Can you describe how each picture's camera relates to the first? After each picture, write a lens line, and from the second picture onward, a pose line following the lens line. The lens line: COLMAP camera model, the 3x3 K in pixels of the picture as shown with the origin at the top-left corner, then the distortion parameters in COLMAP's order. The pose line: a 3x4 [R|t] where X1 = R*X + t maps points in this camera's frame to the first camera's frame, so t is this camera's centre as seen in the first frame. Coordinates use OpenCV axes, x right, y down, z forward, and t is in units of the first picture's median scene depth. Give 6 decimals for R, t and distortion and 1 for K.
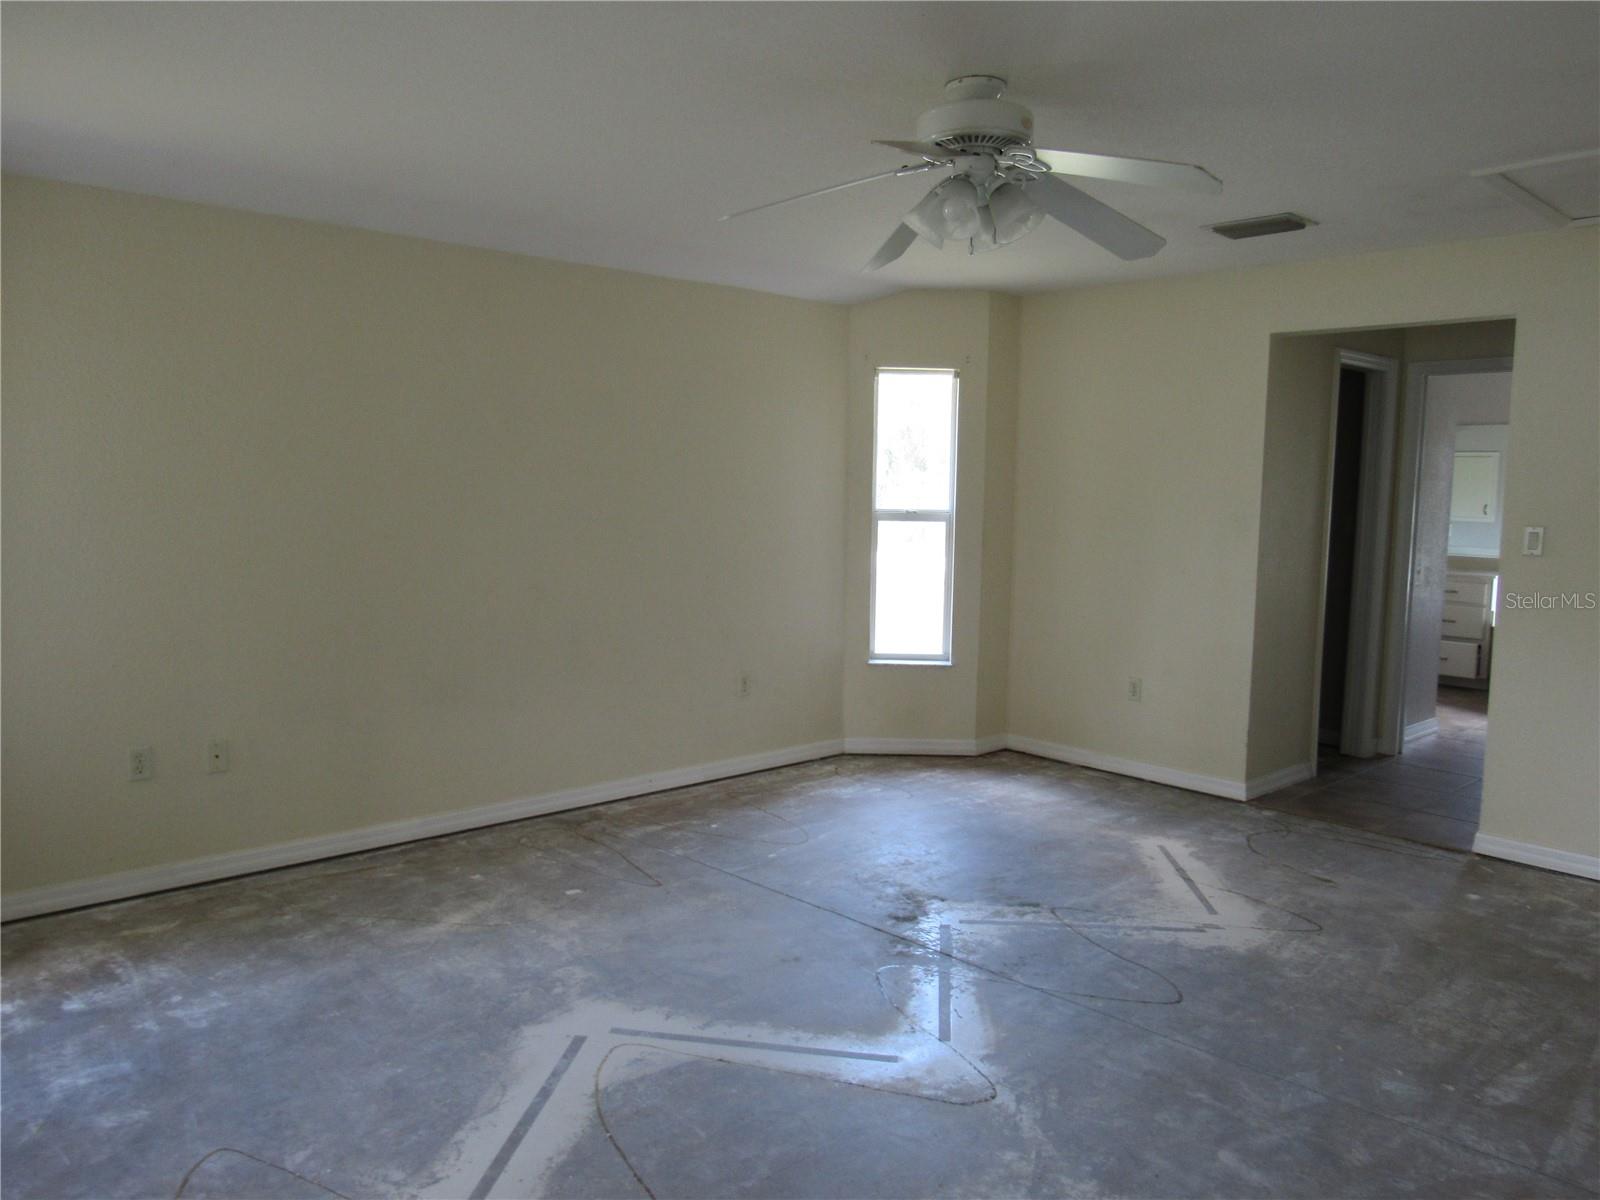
lens RADIAL K [[1151.0, 0, 809.7], [0, 1151.0, 604.3], [0, 0, 1]] dist [-0.014193, -0.000180]
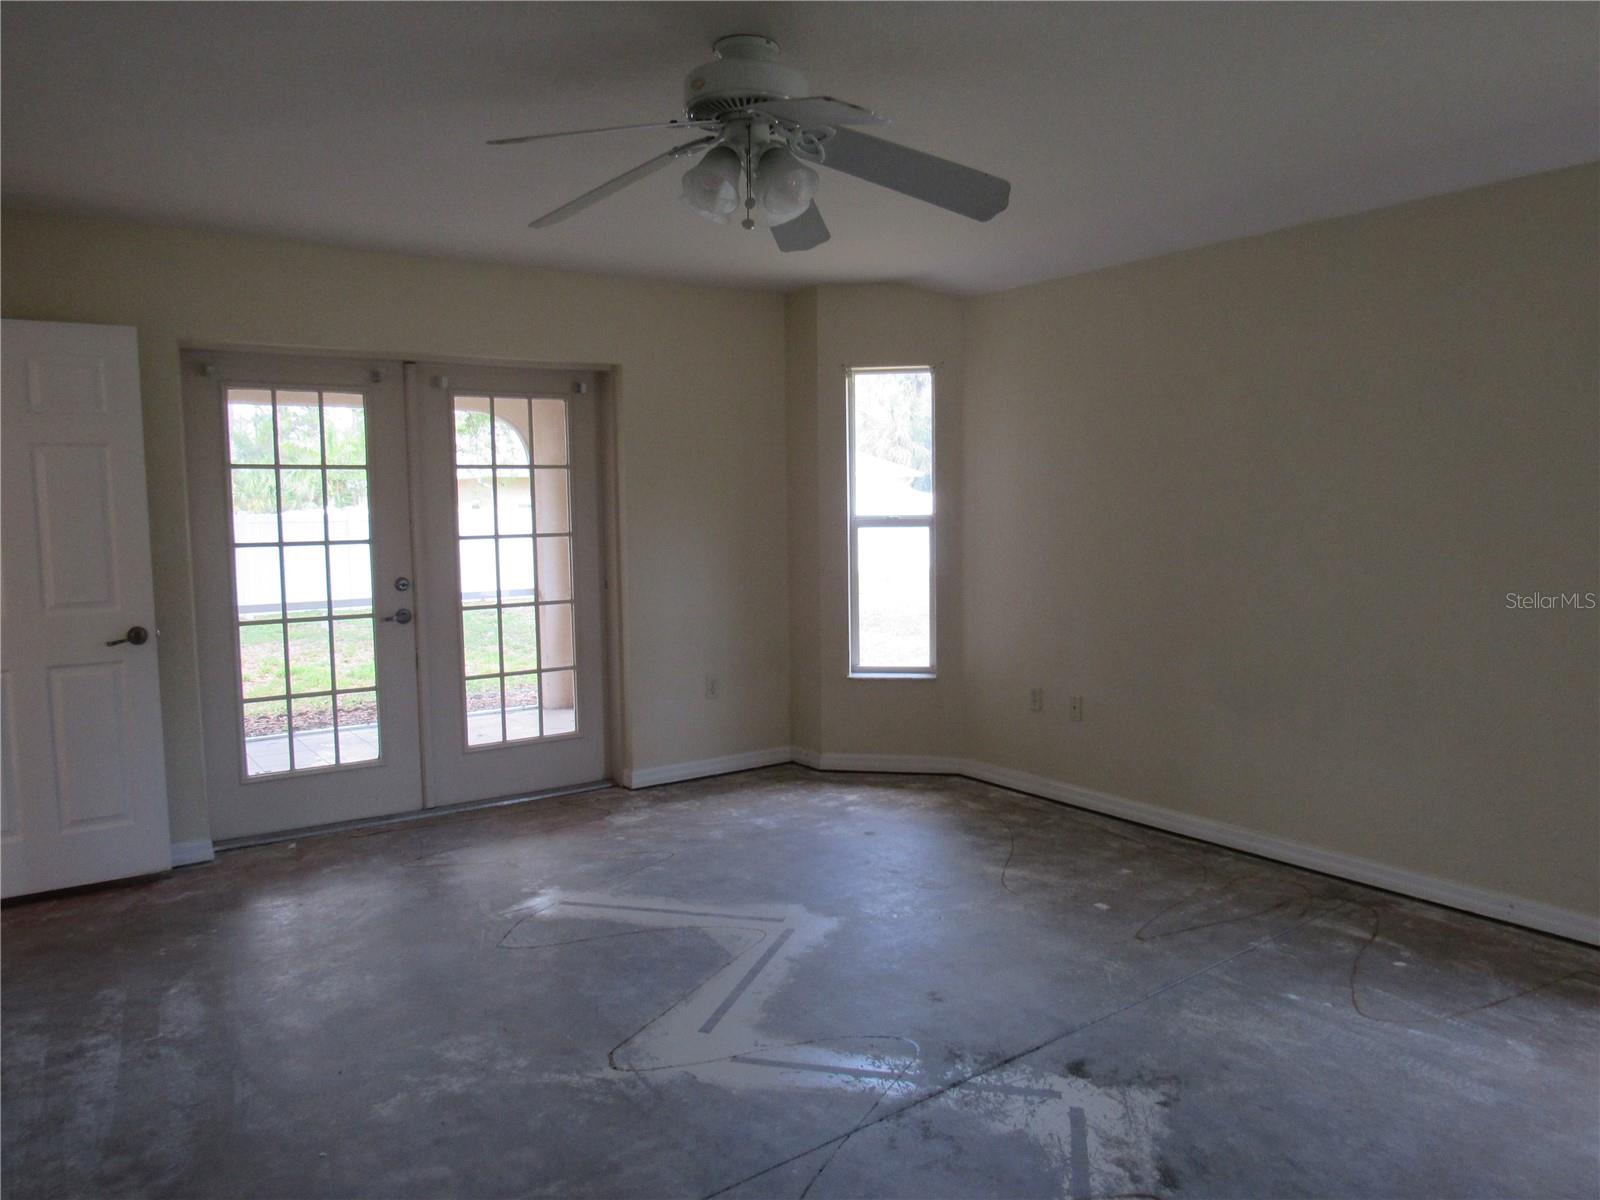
lens RADIAL K [[1151.0, 0, 809.7], [0, 1151.0, 604.3], [0, 0, 1]] dist [-0.014193, -0.000180]
pose [[-0.137886, 0.073252, -0.987736, 0.824782], [-0.086226, 0.992587, 0.085649, -0.069659], [0.986688, 0.096979, -0.130548, 0.920027]]
